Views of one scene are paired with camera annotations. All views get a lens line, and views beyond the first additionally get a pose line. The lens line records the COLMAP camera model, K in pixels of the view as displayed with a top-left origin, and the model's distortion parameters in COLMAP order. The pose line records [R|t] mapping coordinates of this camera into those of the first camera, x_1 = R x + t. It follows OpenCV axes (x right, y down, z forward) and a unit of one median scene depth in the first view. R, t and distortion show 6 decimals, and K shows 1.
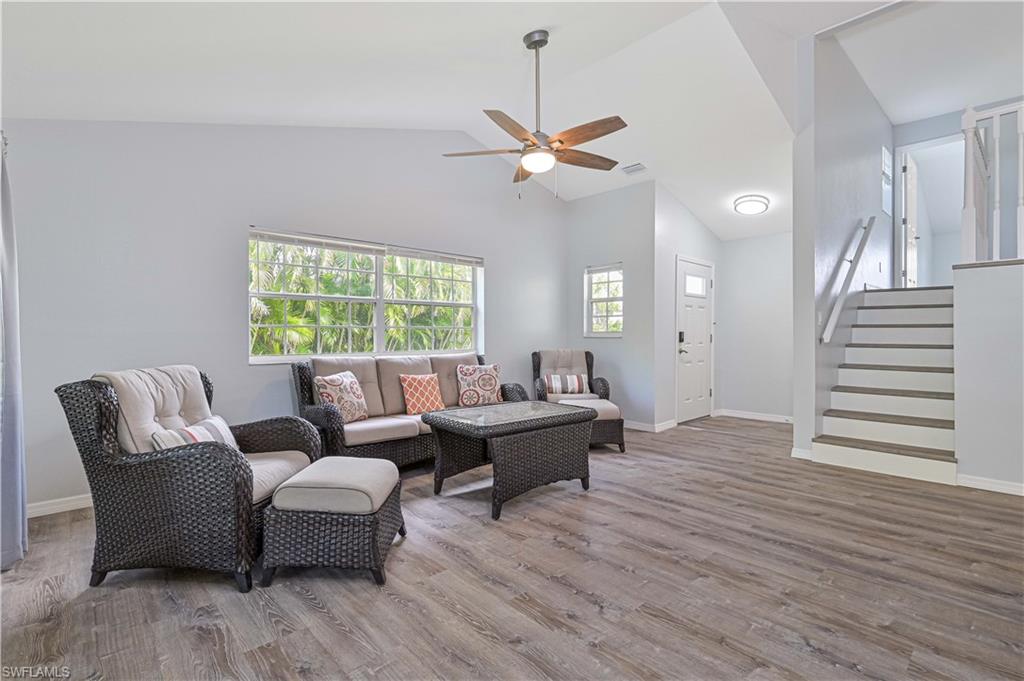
lens RADIAL K [[471.7, 0, 516.7], [0, 471.7, 338.0], [0, 0, 1]] dist [-0.001945, 0.000487]
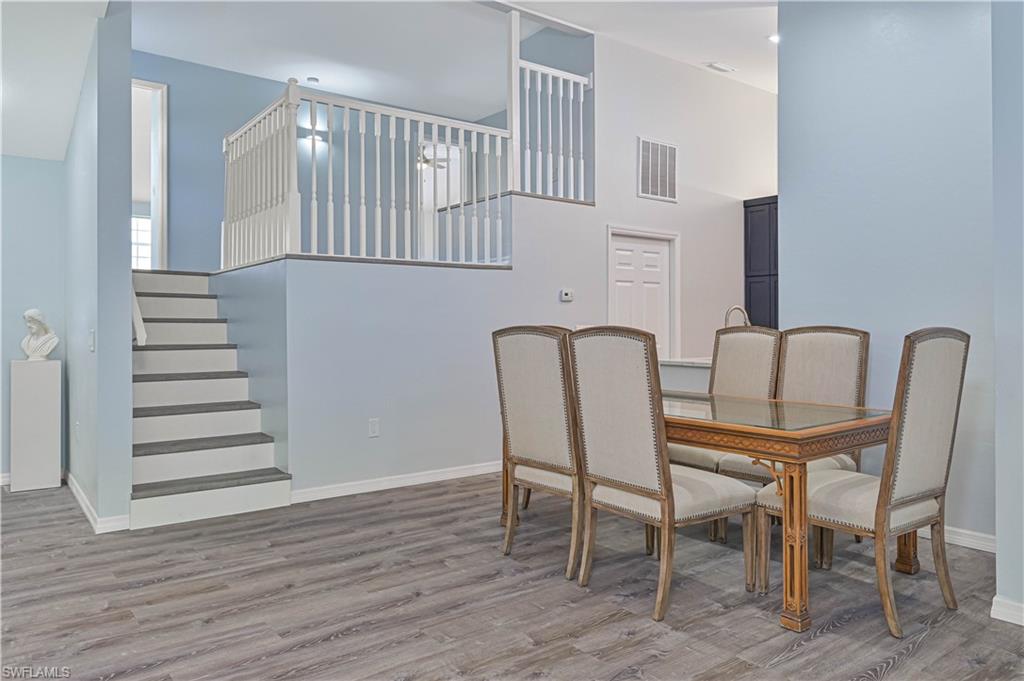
lens RADIAL K [[701.4, 0, 510.0], [0, 701.4, 334.4], [0, 0, 1]] dist [0.001261, -0.000250]
pose [[0.104445, -0.010975, 0.994470, -0.410131], [0.004962, 0.999932, 0.010514, -0.021831], [-0.994518, 0.003836, 0.104493, 0.571722]]
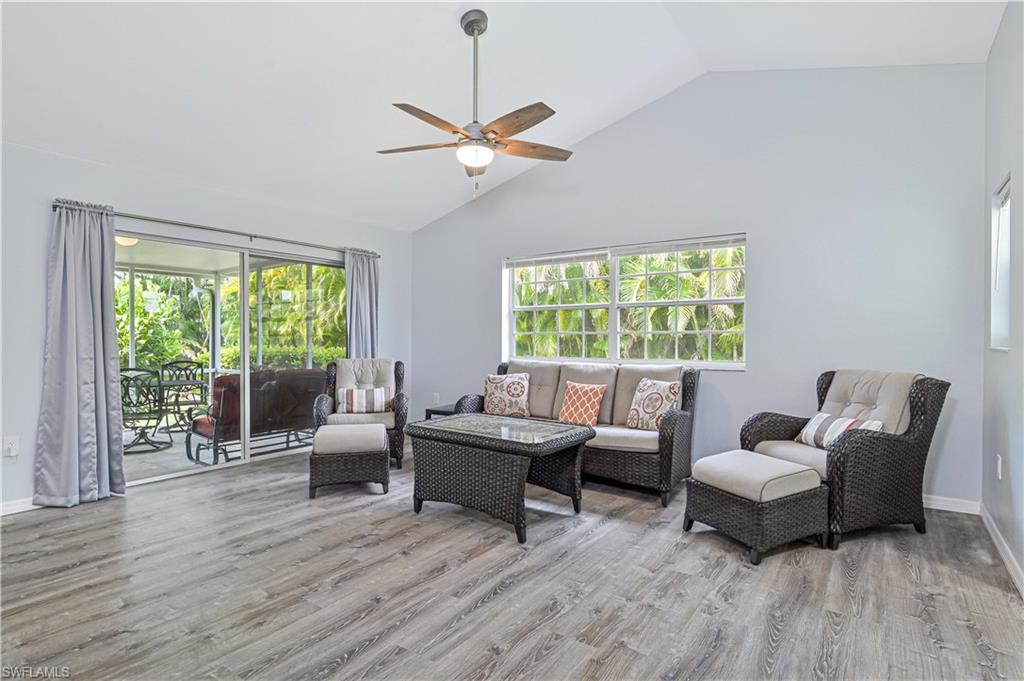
lens RADIAL K [[522.7, 0, 517.3], [0, 522.7, 342.6], [0, 0, 1]] dist [-0.001193, -0.000697]
pose [[0.210625, 0.011000, -0.977505, 1.195973], [-0.003179, 0.999939, 0.010567, -0.023953], [0.977562, 0.000881, 0.210647, 0.980374]]
